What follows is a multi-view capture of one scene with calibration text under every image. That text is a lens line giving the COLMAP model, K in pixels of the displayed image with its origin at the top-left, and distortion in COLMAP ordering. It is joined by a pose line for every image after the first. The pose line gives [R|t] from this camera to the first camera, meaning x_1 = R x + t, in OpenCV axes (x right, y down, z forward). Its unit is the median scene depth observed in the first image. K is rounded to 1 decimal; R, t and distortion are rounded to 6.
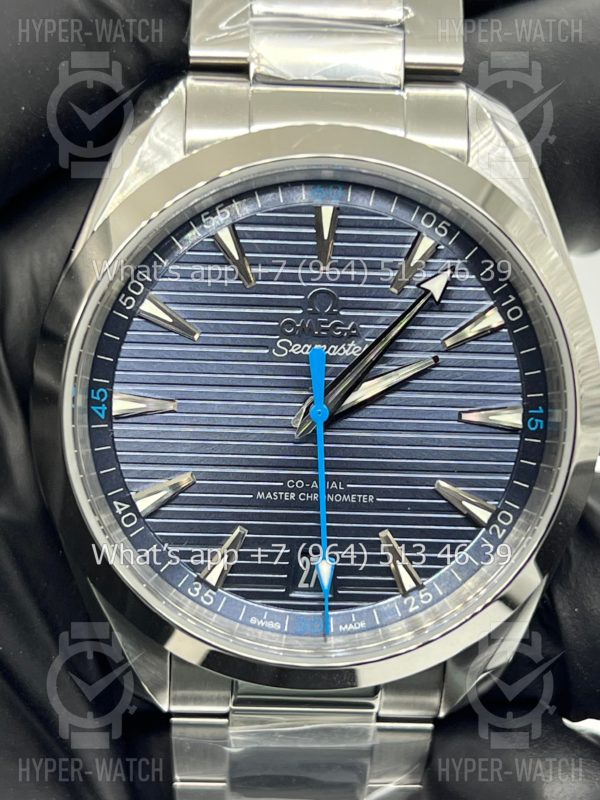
lens RADIAL K [[1906.2, 0, 289.2], [0, 1906.2, 390.0], [0, 0, 1]] dist [0.196075, 0.000000]
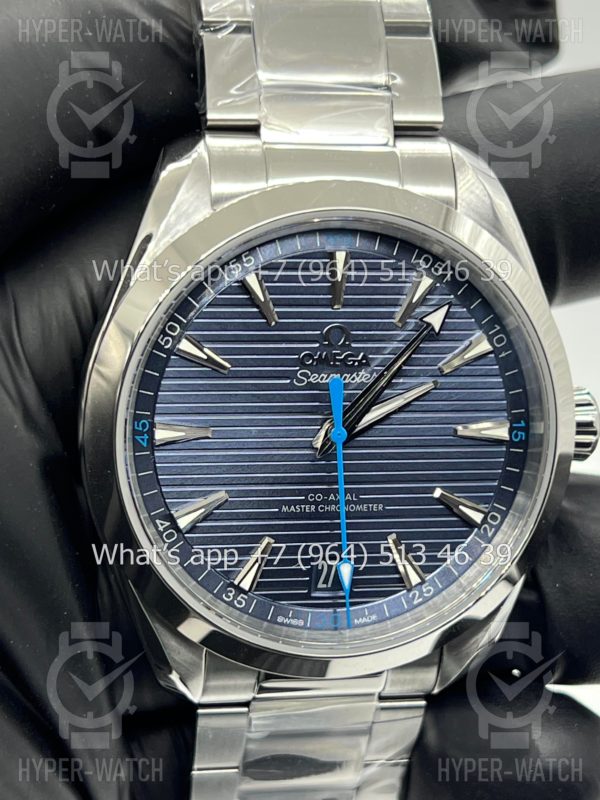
lens RADIAL K [[1906.2, 0, 288.1], [0, 1906.2, 416.7], [0, 0, 1]] dist [0.196075, 0.000000]
pose [[0.987609, -0.037627, 0.152354, -0.183514], [0.033216, 0.998955, 0.031397, -0.034564], [-0.153376, -0.025947, 0.987827, -0.113644]]
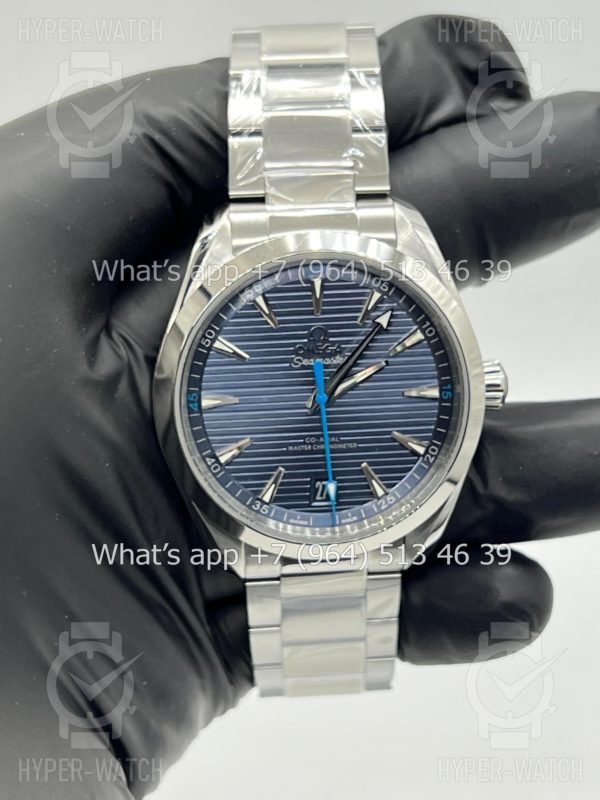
lens RADIAL K [[1906.2, 0, 300.8], [0, 1906.2, 394.1], [0, 0, 1]] dist [0.196075, 0.000000]
pose [[0.996874, -0.075362, 0.023731, -0.043231], [0.074436, 0.996511, 0.037743, -0.057582], [-0.026493, -0.035858, 0.999006, -0.715245]]
